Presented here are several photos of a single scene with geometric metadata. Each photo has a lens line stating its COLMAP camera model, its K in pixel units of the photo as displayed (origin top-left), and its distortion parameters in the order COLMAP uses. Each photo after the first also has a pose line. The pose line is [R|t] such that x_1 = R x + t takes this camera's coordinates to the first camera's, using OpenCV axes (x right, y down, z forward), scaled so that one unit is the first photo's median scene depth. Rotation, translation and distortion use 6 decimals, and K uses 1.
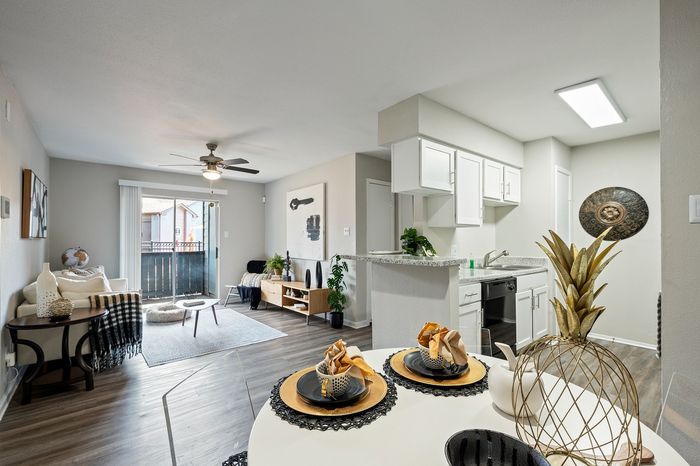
lens RADIAL K [[316.3, 0, 351.3], [0, 316.3, 238.7], [0, 0, 1]] dist [0.027450, -0.016810]
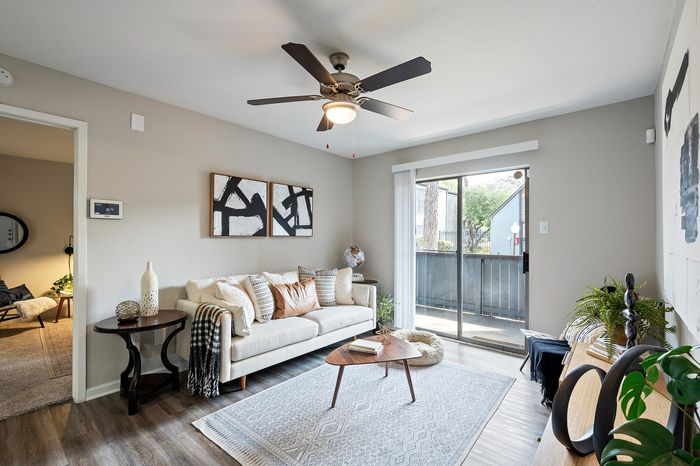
lens RADIAL K [[316.3, 0, 351.3], [0, 316.3, 238.7], [0, 0, 1]] dist [0.027450, -0.016810]
pose [[0.183264, -0.003797, -0.983056, 0.062424], [0.001588, 0.999992, -0.003566, 0.007128], [0.983063, -0.000908, 0.183268, 0.722363]]
